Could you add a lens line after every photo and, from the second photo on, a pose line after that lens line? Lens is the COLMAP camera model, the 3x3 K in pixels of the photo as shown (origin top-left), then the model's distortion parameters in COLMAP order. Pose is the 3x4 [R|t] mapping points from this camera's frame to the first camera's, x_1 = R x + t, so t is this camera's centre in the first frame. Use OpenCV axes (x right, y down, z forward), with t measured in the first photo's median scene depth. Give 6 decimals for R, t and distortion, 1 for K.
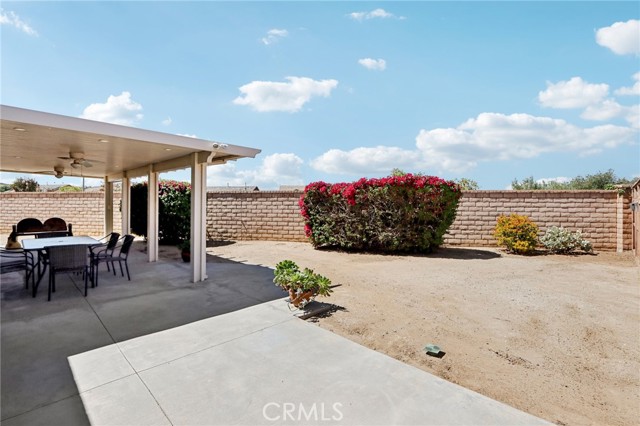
lens RADIAL K [[296.4, 0, 318.6], [0, 296.4, 213.2], [0, 0, 1]] dist [-0.018749, 0.000184]
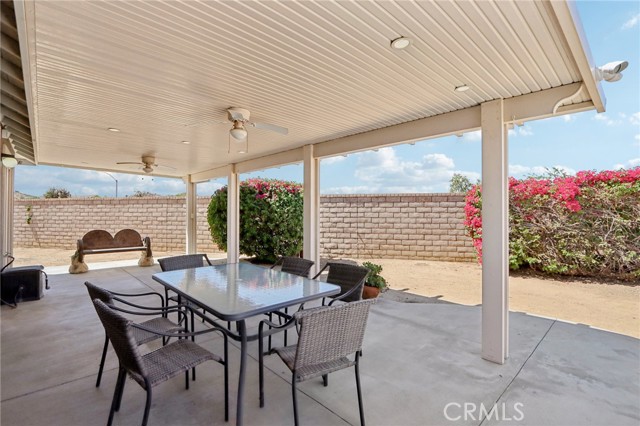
lens RADIAL K [[296.4, 0, 318.6], [0, 296.4, 213.2], [0, 0, 1]] dist [-0.018749, 0.000184]
pose [[0.998899, -0.002316, -0.046845, -0.336333], [0.000636, 0.999357, -0.035840, 0.002068], [0.046898, 0.035771, 0.998259, 0.239068]]
